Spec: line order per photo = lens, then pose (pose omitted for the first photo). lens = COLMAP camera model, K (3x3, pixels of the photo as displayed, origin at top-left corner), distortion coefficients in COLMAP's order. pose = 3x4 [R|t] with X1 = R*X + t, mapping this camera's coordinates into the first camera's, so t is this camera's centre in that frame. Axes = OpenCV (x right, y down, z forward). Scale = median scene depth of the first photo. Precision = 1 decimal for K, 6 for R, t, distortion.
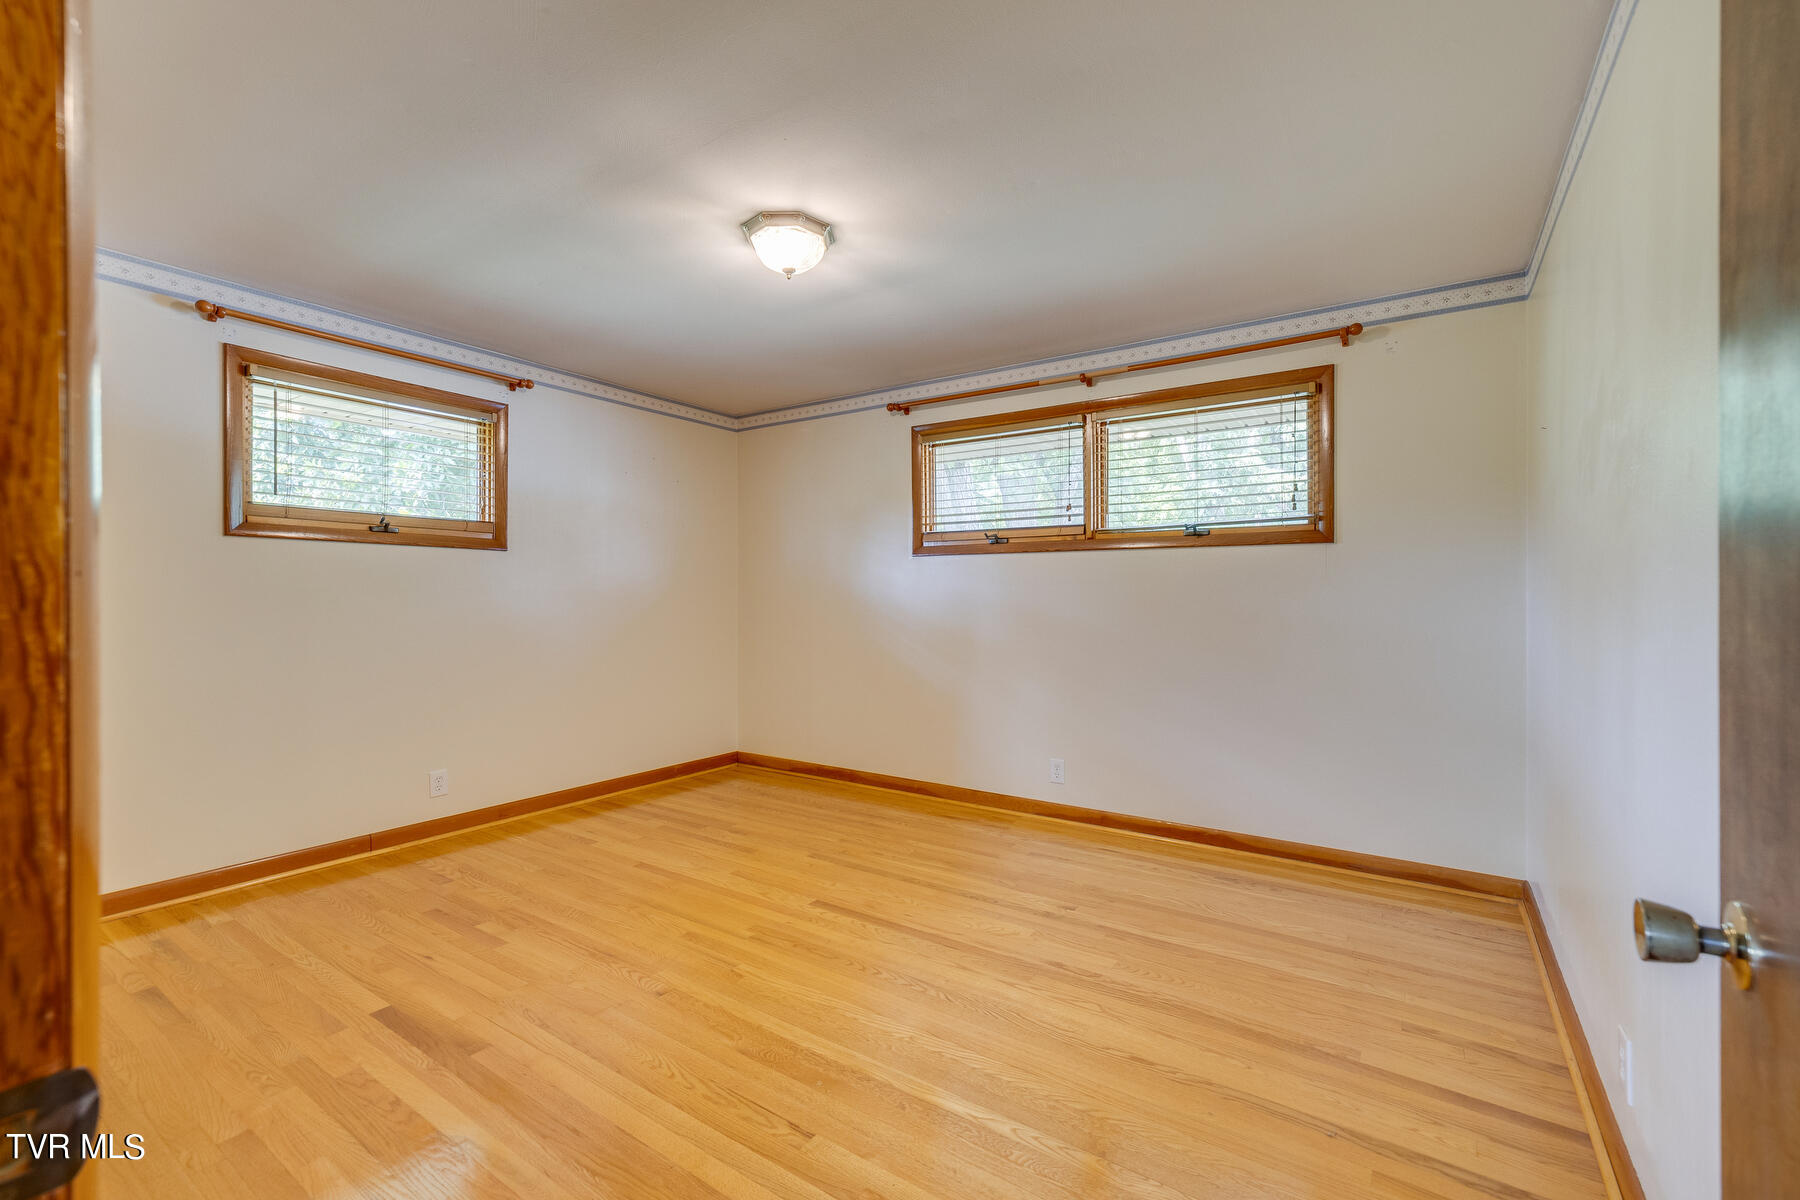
lens RADIAL K [[766.1, 0, 908.1], [0, 766.1, 591.1], [0, 0, 1]] dist [0.001750, -0.000107]
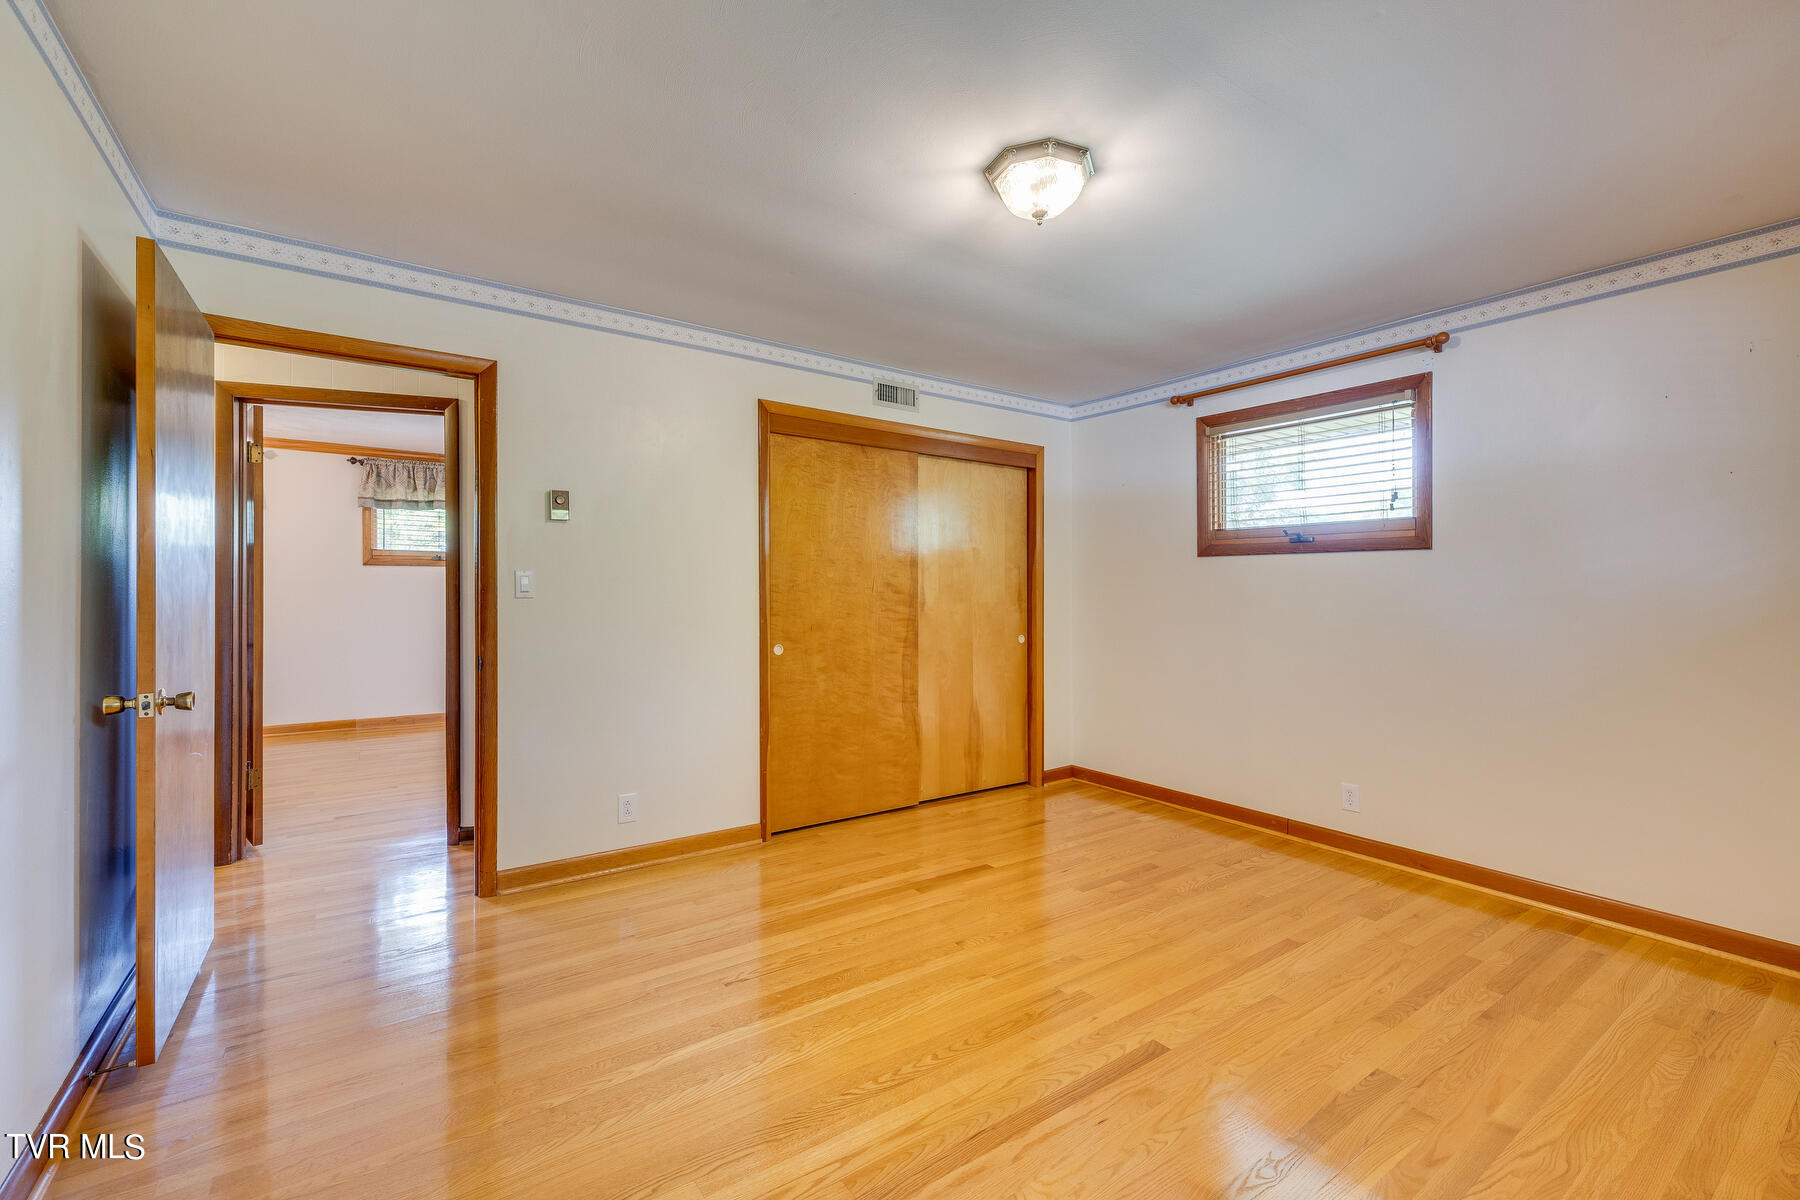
lens RADIAL K [[766.1, 0, 906.5], [0, 766.1, 598.4], [0, 0, 1]] dist [0.001750, -0.000107]
pose [[-0.355538, 0.003741, -0.934654, 0.542878], [-0.003843, 0.999978, 0.005465, -0.001859], [0.934654, 0.005535, -0.355515, 0.921301]]
